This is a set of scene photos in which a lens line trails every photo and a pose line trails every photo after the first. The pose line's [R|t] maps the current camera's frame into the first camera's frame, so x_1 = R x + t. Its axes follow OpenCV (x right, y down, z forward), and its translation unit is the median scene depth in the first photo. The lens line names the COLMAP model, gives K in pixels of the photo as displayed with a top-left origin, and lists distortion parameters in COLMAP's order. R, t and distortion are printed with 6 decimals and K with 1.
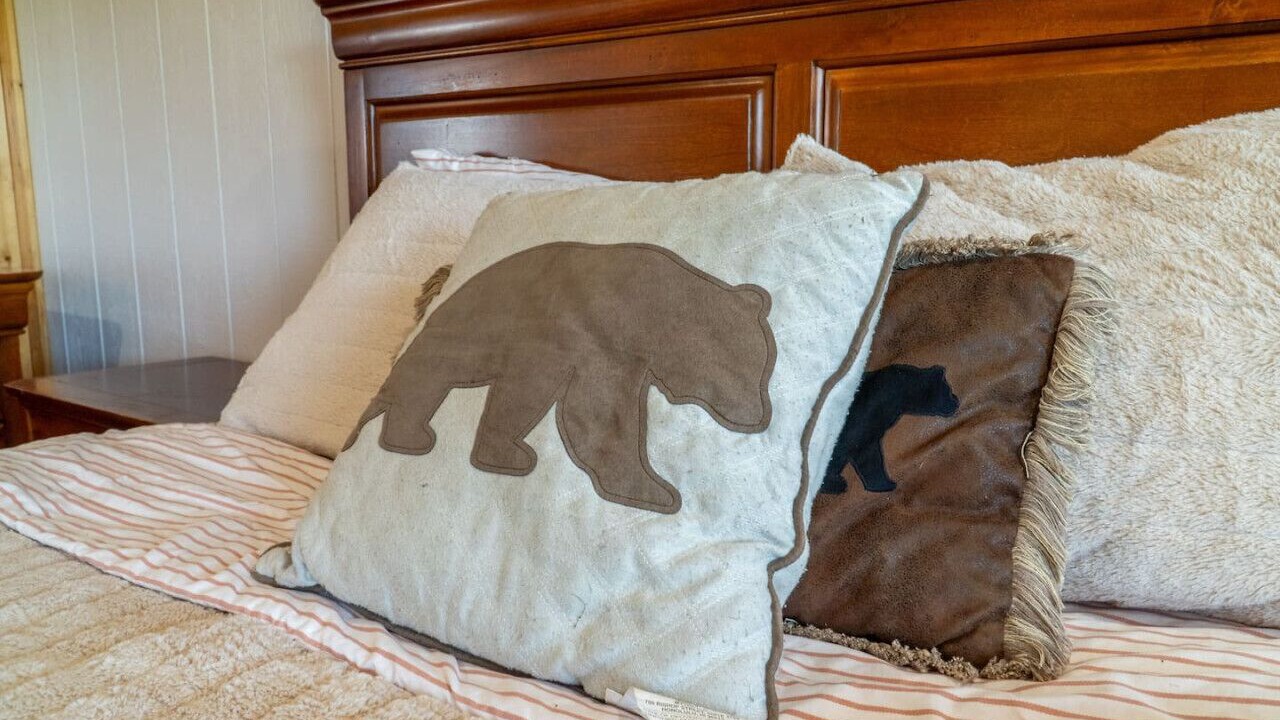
lens RADIAL K [[1017.6, 0, 640.0], [0, 1017.6, 360.0], [0, 0, 1]] dist [-0.003768, -0.003131]
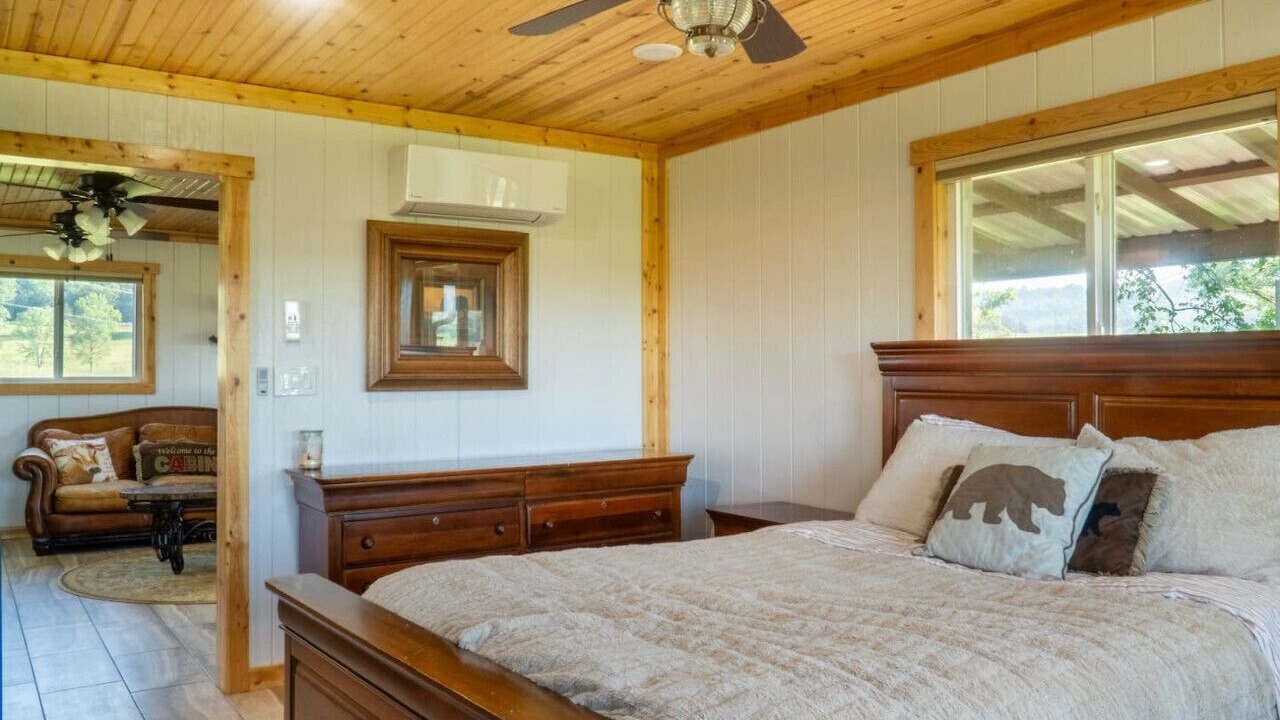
lens RADIAL K [[1024.0, 0, 646.5], [0, 1024.0, 359.5], [0, 0, 1]] dist [0.005760, 0.003966]
pose [[0.947517, 0.003554, -0.319686, -0.134744], [-0.057728, 0.985404, -0.160146, 0.195579], [0.314451, 0.170196, 0.933892, -3.214271]]
